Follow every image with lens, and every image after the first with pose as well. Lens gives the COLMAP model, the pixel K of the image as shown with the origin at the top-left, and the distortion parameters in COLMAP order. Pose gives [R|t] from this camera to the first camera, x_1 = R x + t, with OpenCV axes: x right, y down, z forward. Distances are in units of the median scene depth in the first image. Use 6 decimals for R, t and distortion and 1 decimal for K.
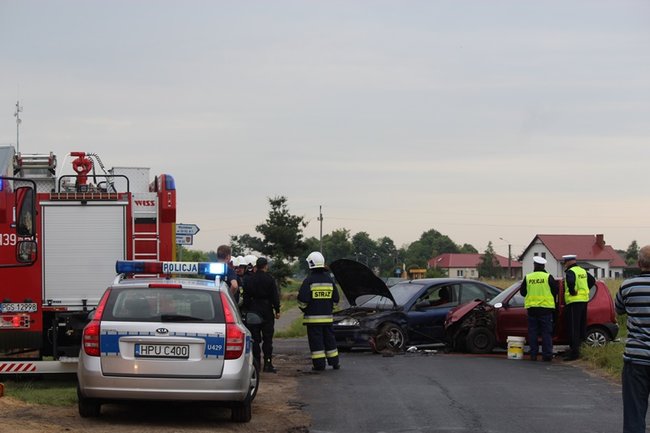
lens RADIAL K [[1657.6, 0, 325.0], [0, 1657.6, 216.5], [0, 0, 1]] dist [-0.345693, -0.781211]
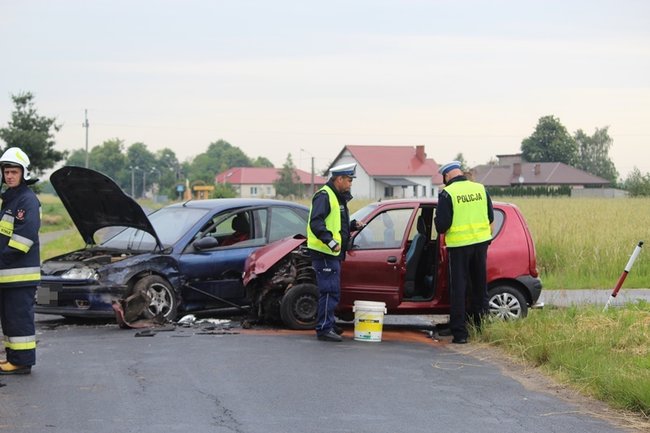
lens RADIAL K [[1895.5, 0, 325.0], [0, 1895.5, 216.5], [0, 0, 1]] dist [-0.265877, -0.652130]
pose [[0.992848, -0.001780, 0.119375, 0.020770], [-0.003922, 0.998863, 0.047518, 0.011363], [-0.119324, -0.047646, 0.991711, 0.323813]]
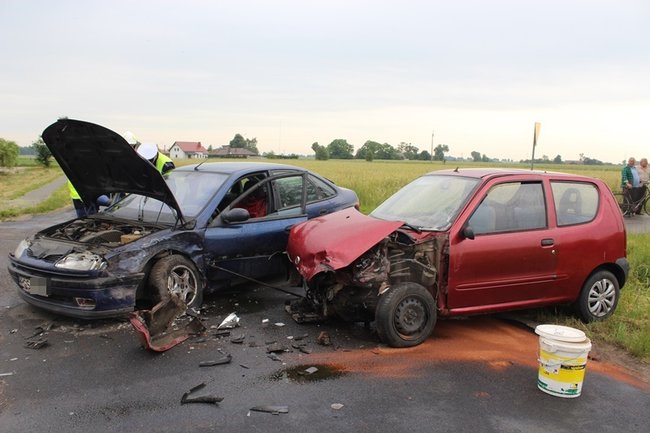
lens RADIAL K [[546.5, 0, 322.6], [0, 546.5, 206.6], [0, 0, 1]] dist [-0.172590, 0.176426]
pose [[0.919101, -0.015836, 0.393704, 0.018248], [-0.033966, 0.992288, 0.119208, 0.029905], [-0.392556, -0.122937, 0.911475, 0.839826]]
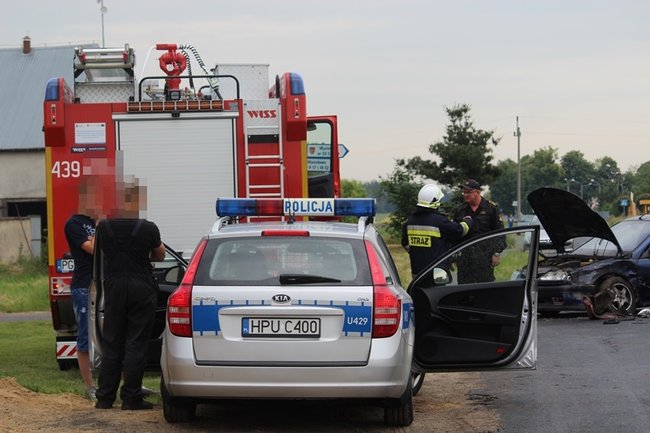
lens RADIAL K [[2203.8, 0, 325.0], [0, 2203.8, 216.5], [0, 0, 1]] dist [-0.032062, -1.038470]
pose [[0.995746, -0.016246, -0.090697, 0.002014], [0.019660, 0.999126, 0.036883, 0.001022], [0.090018, -0.038509, 0.995195, 0.041556]]
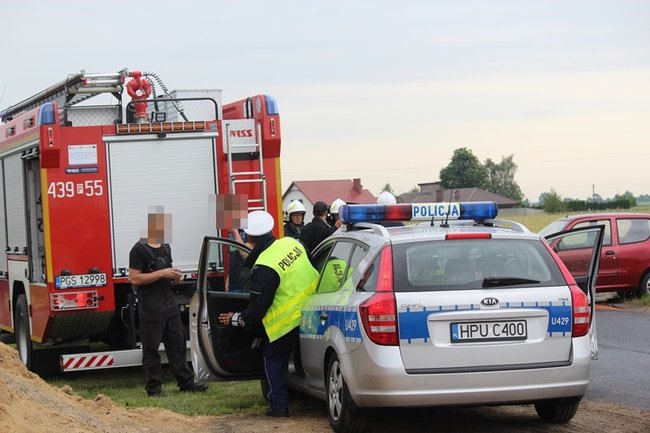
lens RADIAL K [[1662.5, 0, 324.9], [0, 1662.5, 258.0], [0, 0, 1]] dist [-0.260306, -0.070995]
pose [[0.985298, -0.050798, 0.163118, -0.139516], [0.041955, 0.997480, 0.057207, 0.004938], [-0.165613, -0.049522, 0.984947, 0.168818]]
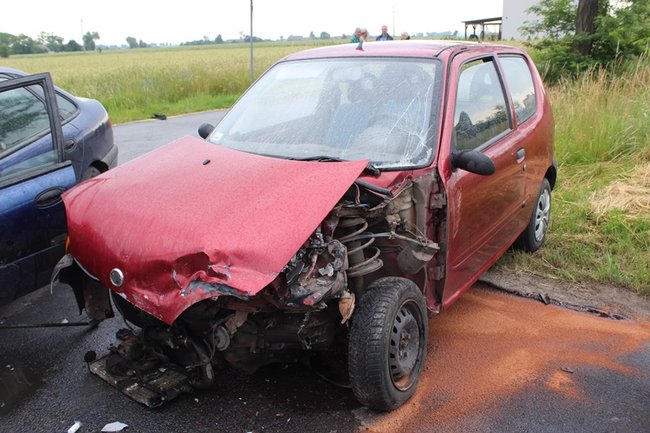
lens RADIAL K [[577.7, 0, 325.0], [0, 577.7, 216.5], [0, 0, 1]] dist [-0.081114, 0.006683]
pose [[0.542256, -0.262652, 0.798105, 0.031151], [0.003577, 0.950597, 0.310406, 0.034177], [-0.840206, -0.165465, 0.516407, 0.922578]]
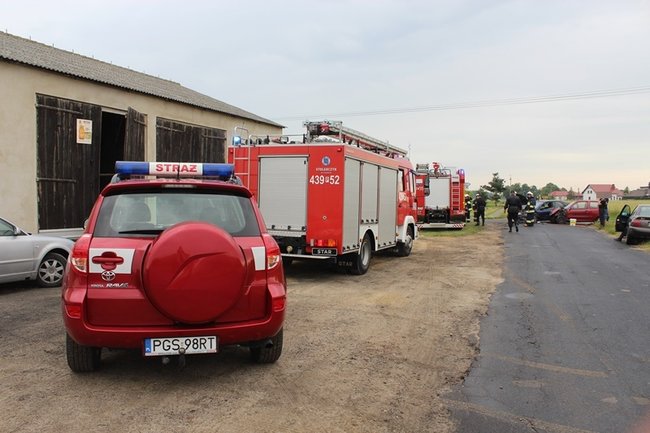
lens RADIAL K [[546.5, 0, 322.6], [0, 546.5, 206.6], [0, 0, 1]] dist [-0.172590, 0.176426]
pose [[0.942802, 0.006360, -0.333293, 0.002924], [0.010626, 0.998736, 0.049117, -0.004239], [0.333184, -0.049850, 0.941543, -0.095685]]
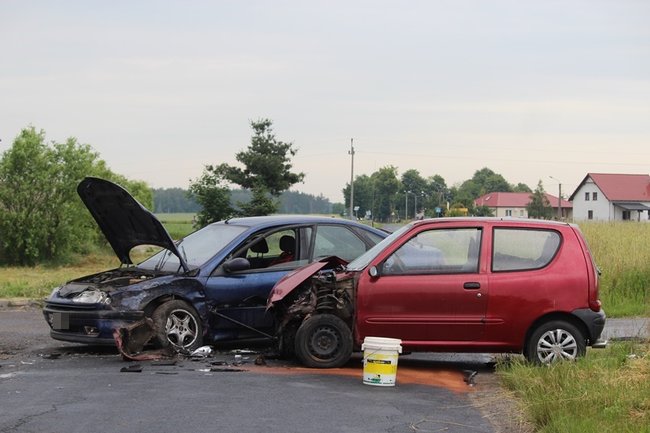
lens RADIAL K [[1652.8, 0, 325.0], [0, 1652.8, 216.5], [0, 0, 1]] dist [-0.347477, -0.710634]
pose [[0.999278, 0.009637, -0.036759, 0.107107], [-0.008268, 0.999273, 0.037219, 0.018107], [0.037091, -0.036888, 0.998631, 0.478118]]
